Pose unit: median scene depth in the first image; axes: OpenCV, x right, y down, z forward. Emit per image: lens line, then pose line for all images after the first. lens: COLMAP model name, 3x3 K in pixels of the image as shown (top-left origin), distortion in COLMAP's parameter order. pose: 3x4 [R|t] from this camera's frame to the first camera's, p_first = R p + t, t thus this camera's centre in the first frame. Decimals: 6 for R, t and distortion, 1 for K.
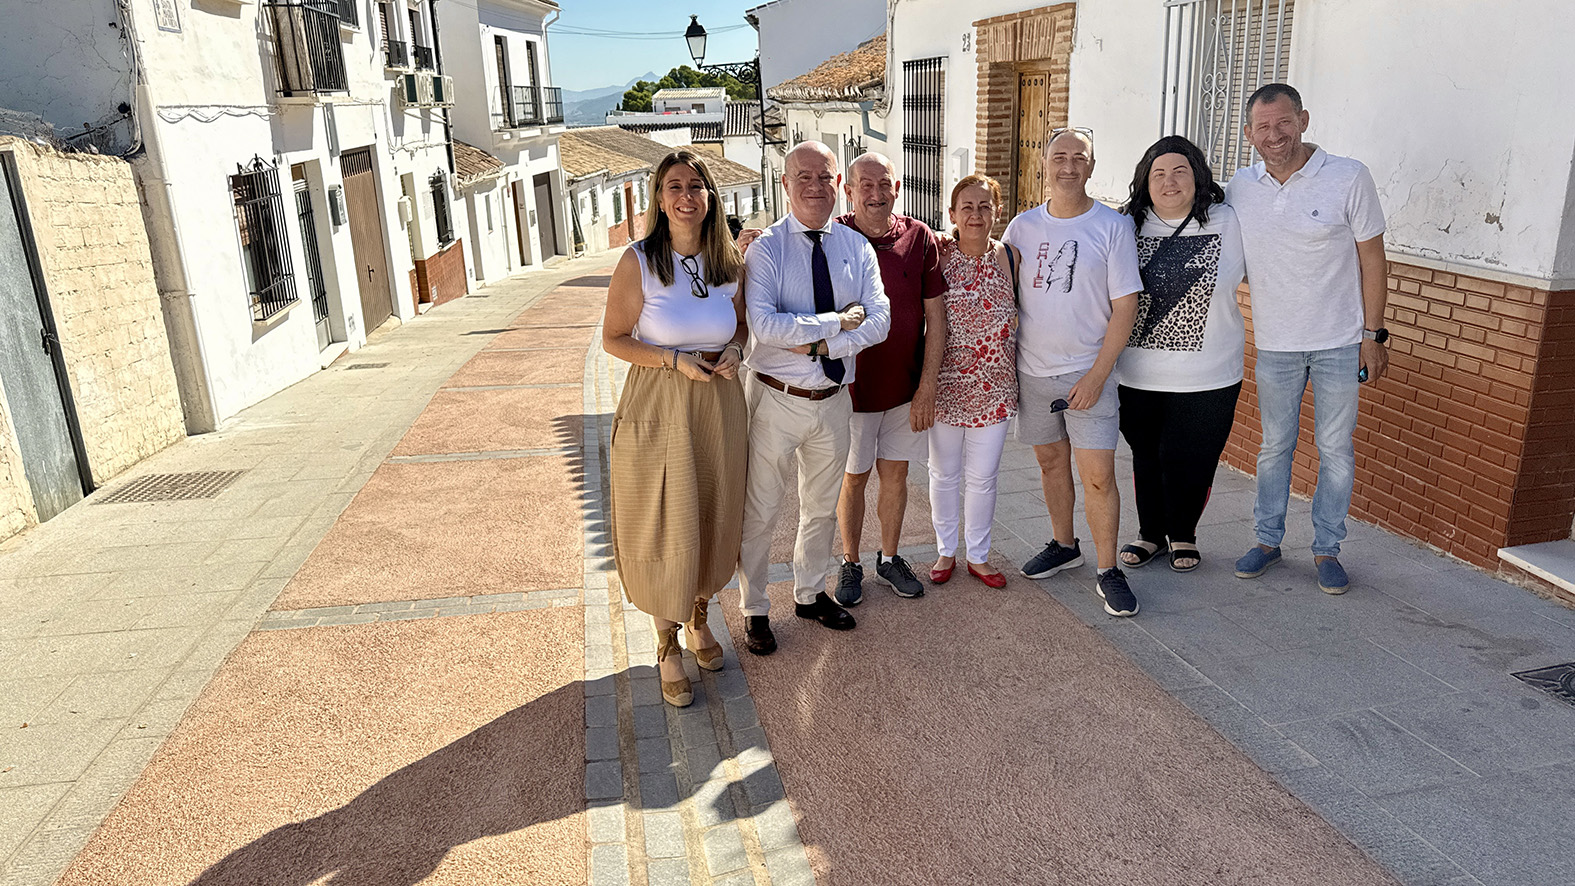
lens RADIAL K [[1134.0, 0, 787.5], [0, 1134.0, 443.0], [0, 0, 1]] dist [0.009150, 0.132729]
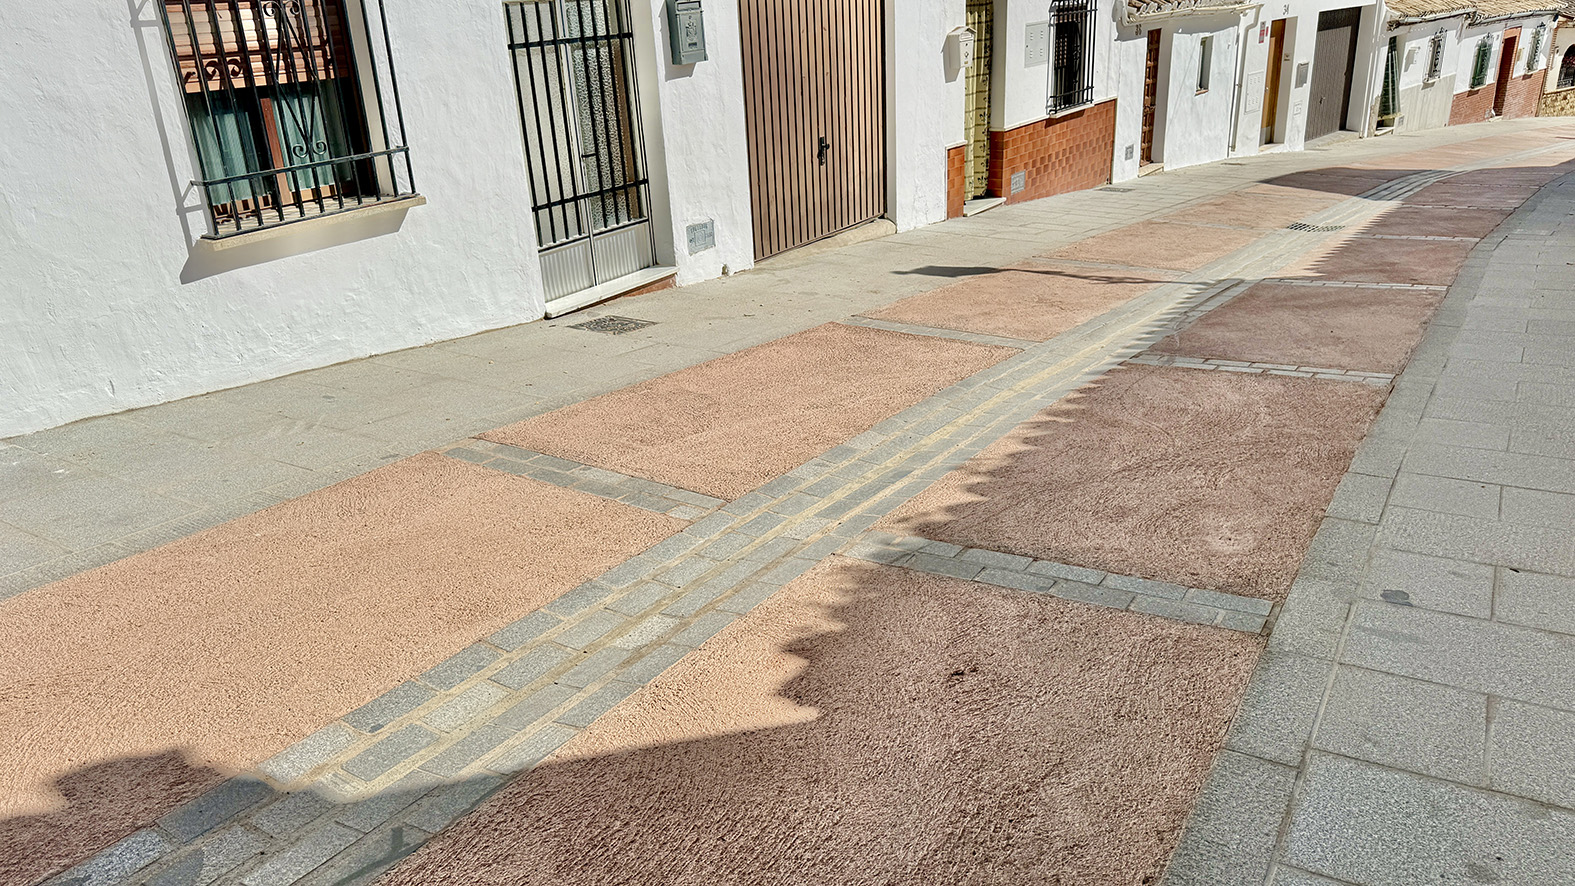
lens RADIAL K [[1144.7, 0, 788.6], [0, 1144.7, 403.9], [0, 0, 1]] dist [-0.002756, 0.000065]
pose [[0.749123, 0.225258, -0.622955, 0.029671], [-0.168320, 0.974271, 0.149881, -0.080842], [0.640689, -0.007424, 0.767765, 0.392053]]
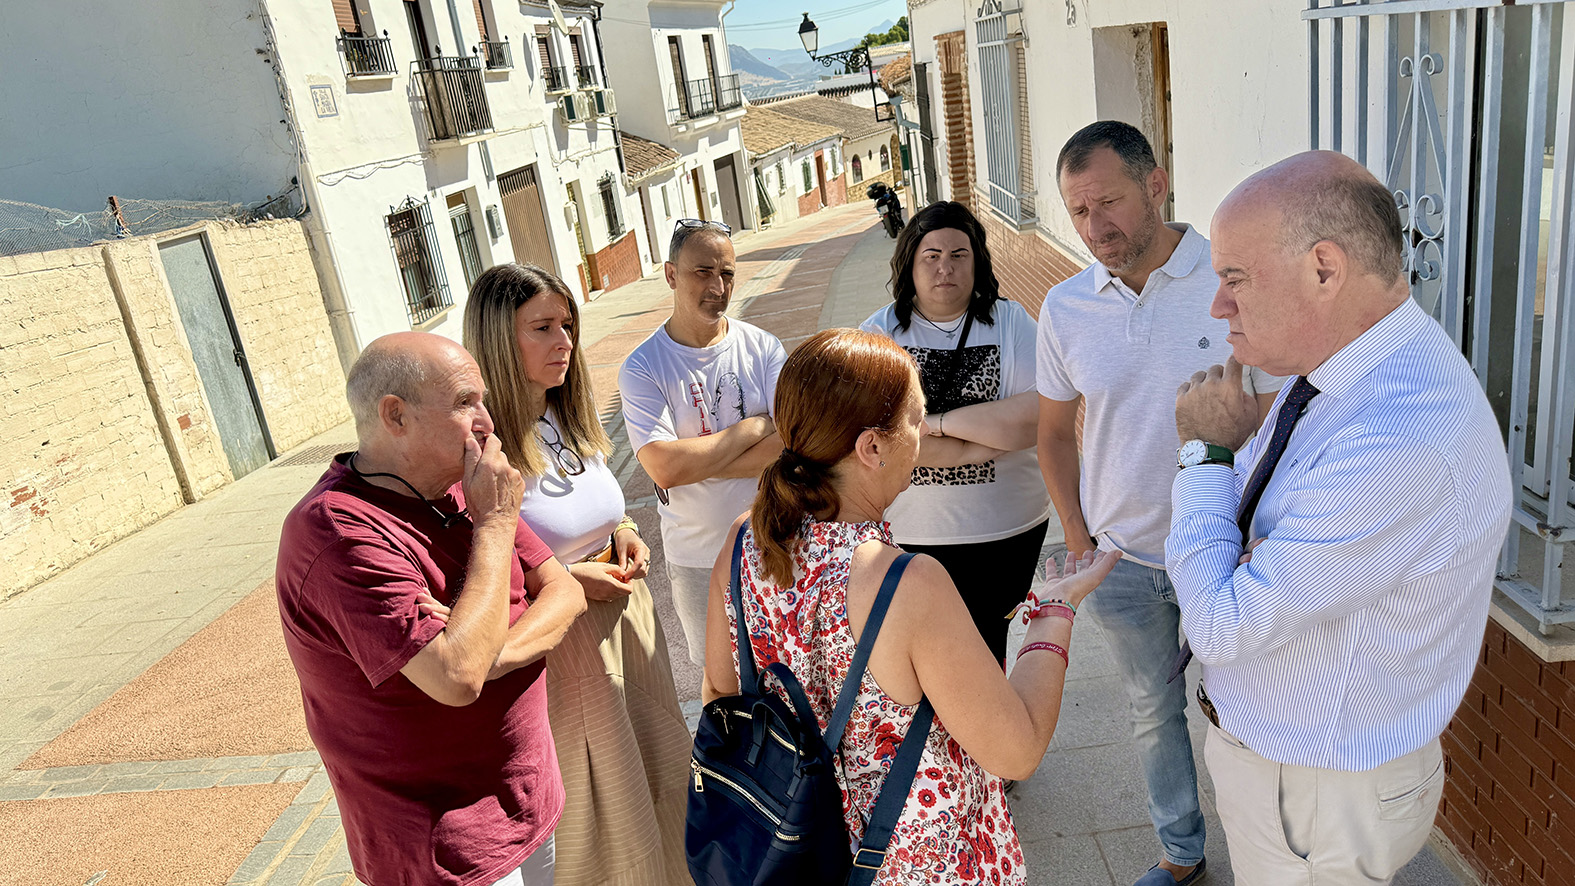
lens RADIAL K [[1112.7, 0, 787.5], [0, 1112.7, 443.0], [0, 0, 1]] dist [0.103152, -0.000326]
pose [[0.972152, -0.053153, -0.228245, 0.119661], [0.063297, 0.997296, 0.037351, 0.003348], [0.225643, -0.050758, 0.972887, -0.081858]]
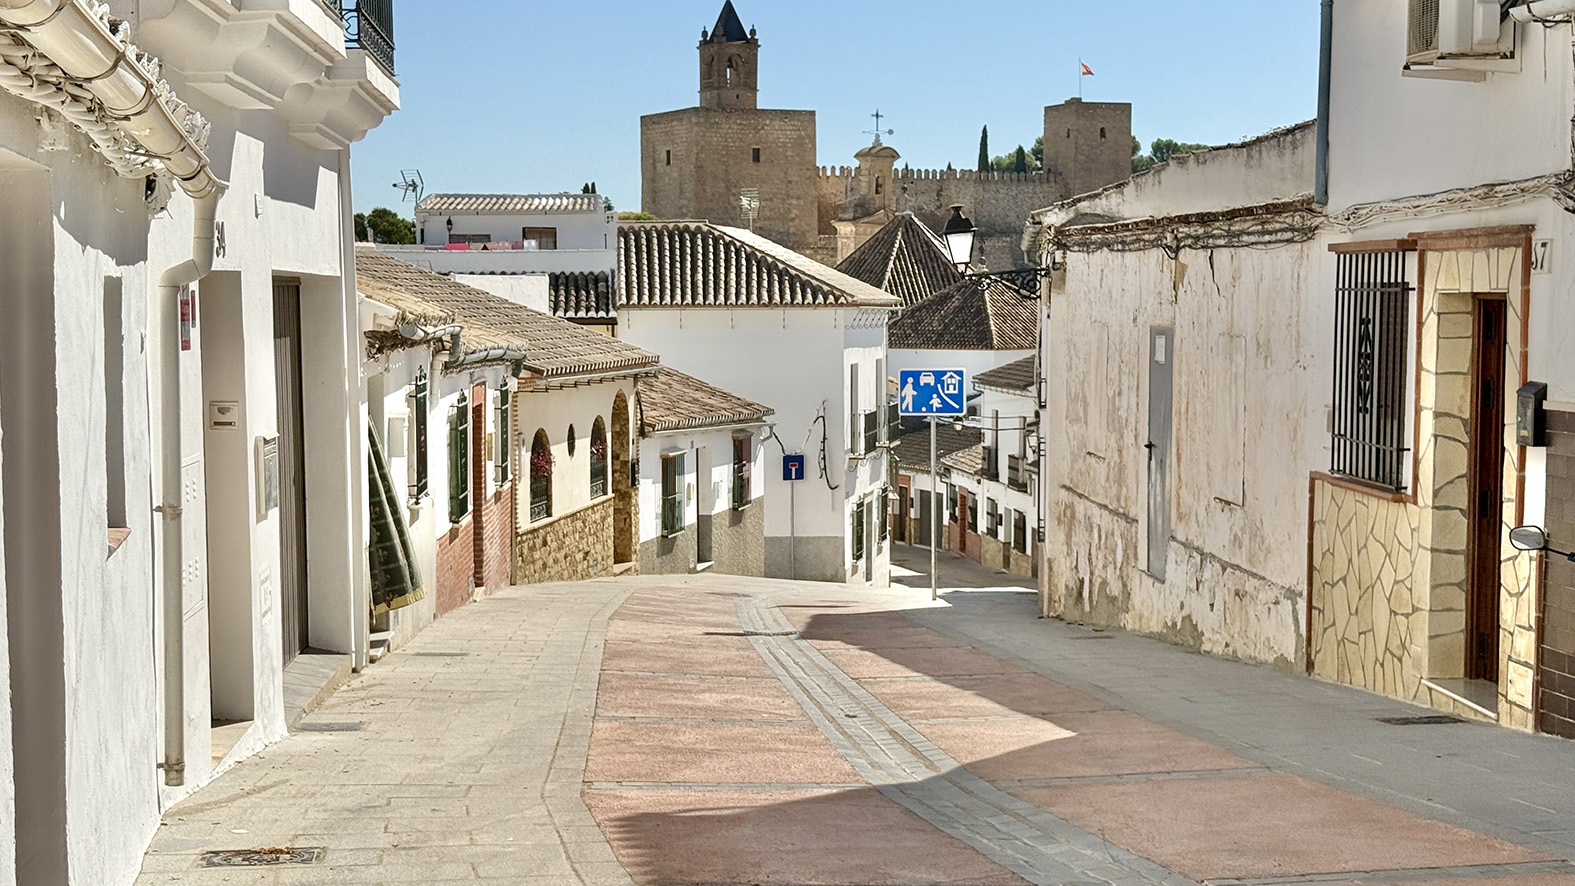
lens RADIAL K [[2279.1, 0, 787.5], [0, 2279.1, 443.0], [0, 0, 1]] dist [0.000035, -0.000760]
pose [[0.993271, 0.028782, 0.112181, -0.269731], [-0.001689, 0.972125, -0.234457, -0.167565], [-0.115802, 0.232690, 0.965632, 0.914092]]
